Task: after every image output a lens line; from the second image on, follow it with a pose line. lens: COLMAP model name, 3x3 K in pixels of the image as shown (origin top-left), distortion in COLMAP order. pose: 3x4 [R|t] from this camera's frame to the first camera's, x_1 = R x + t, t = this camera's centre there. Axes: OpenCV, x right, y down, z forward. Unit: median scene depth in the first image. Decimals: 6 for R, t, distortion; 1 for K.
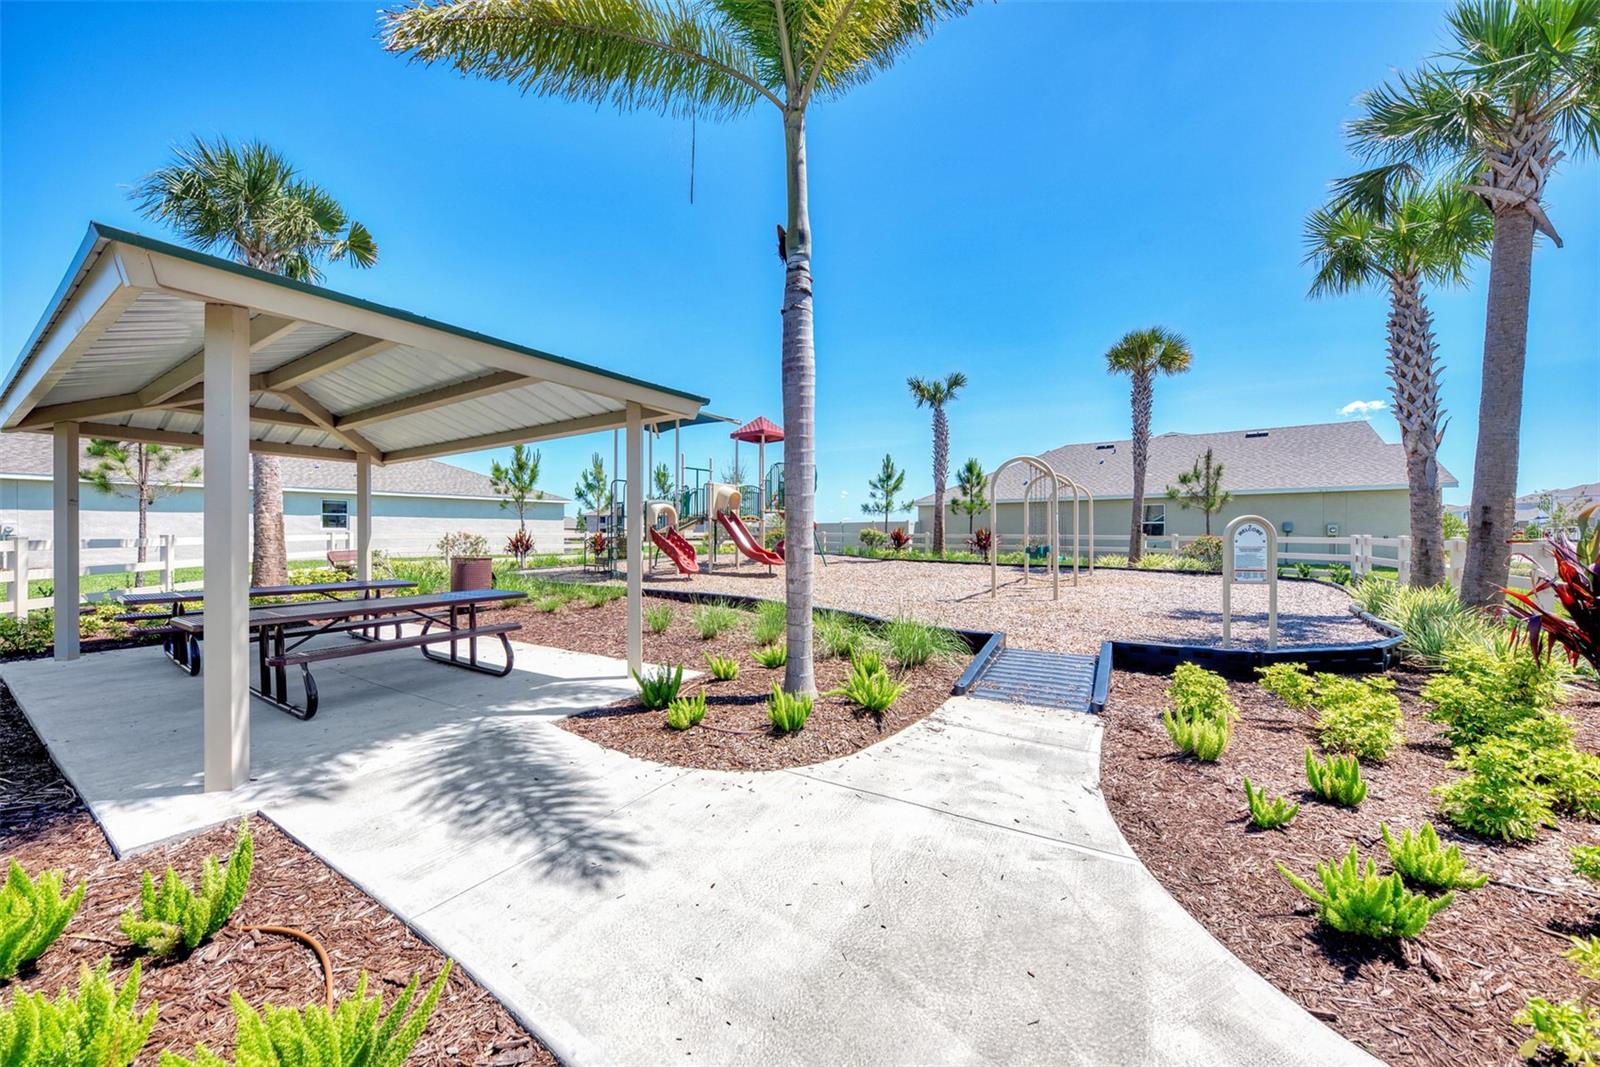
lens RADIAL K [[616.9, 0, 798.2], [0, 616.9, 531.2], [0, 0, 1]] dist [-0.001904, -0.000142]
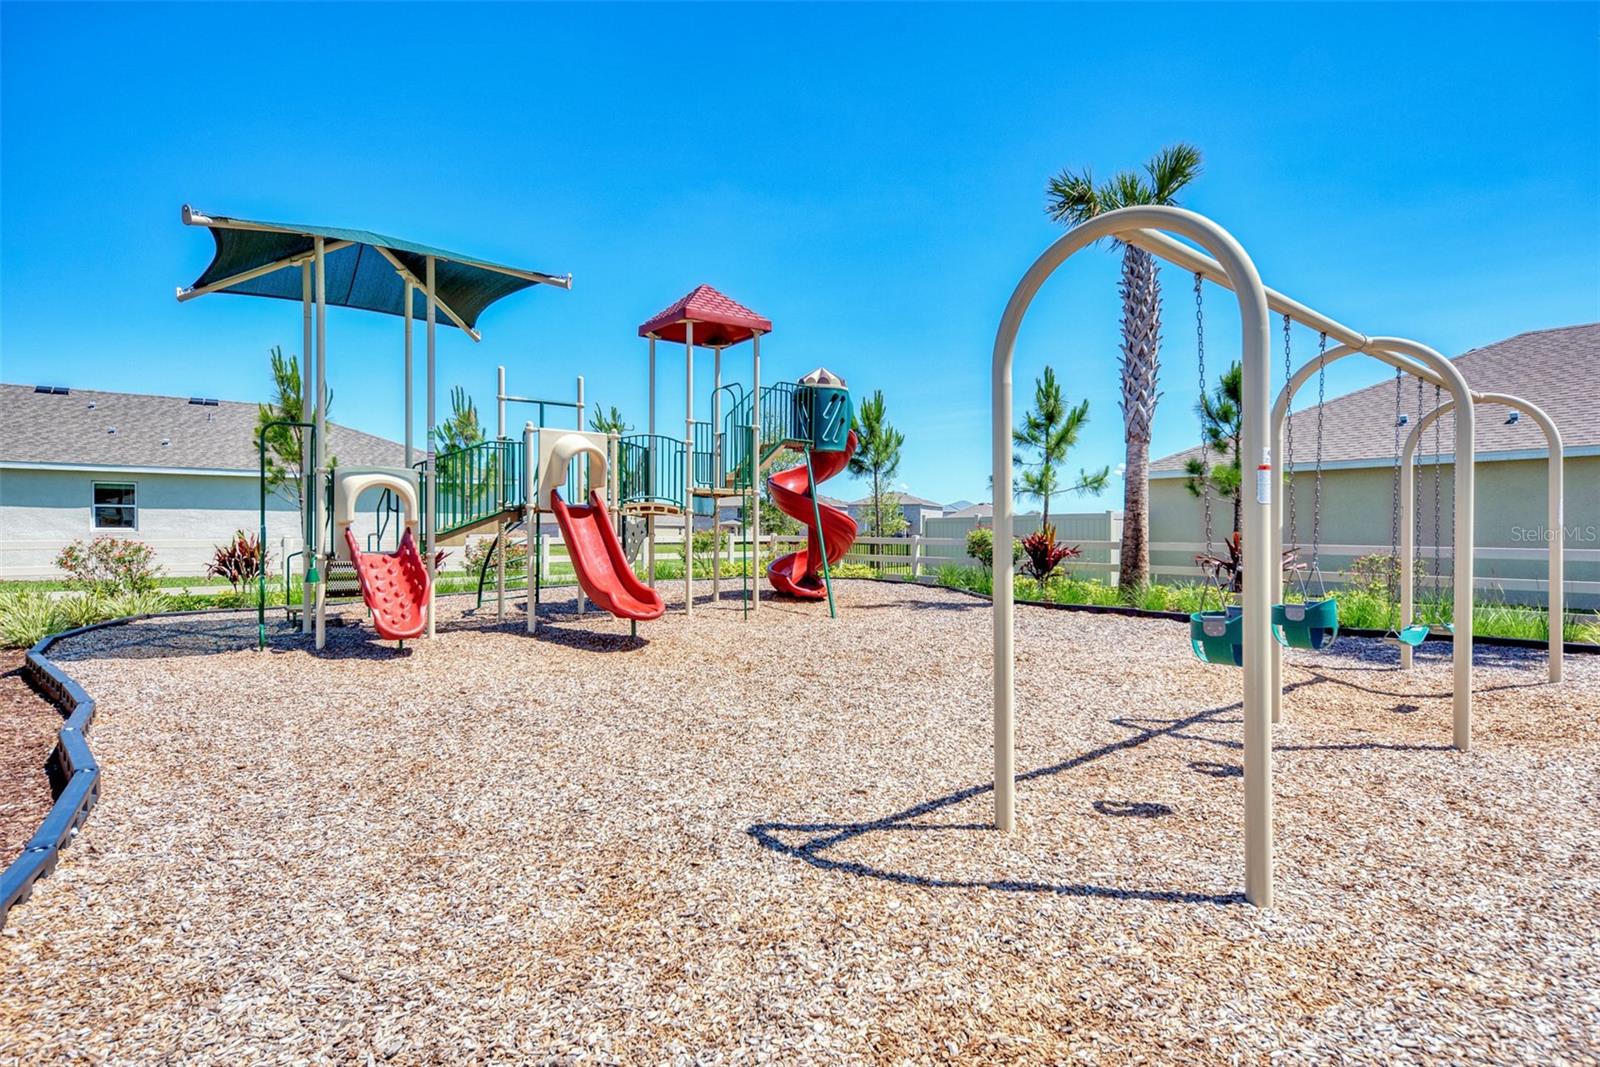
lens RADIAL K [[920.5, 0, 798.5], [0, 920.5, 541.2], [0, 0, 1]] dist [0.002769, -0.000395]
pose [[0.960139, 0.003627, -0.279500, 0.170230], [-0.000776, 0.999947, 0.010310, -0.002480], [0.279522, -0.009682, 0.960090, 0.308316]]
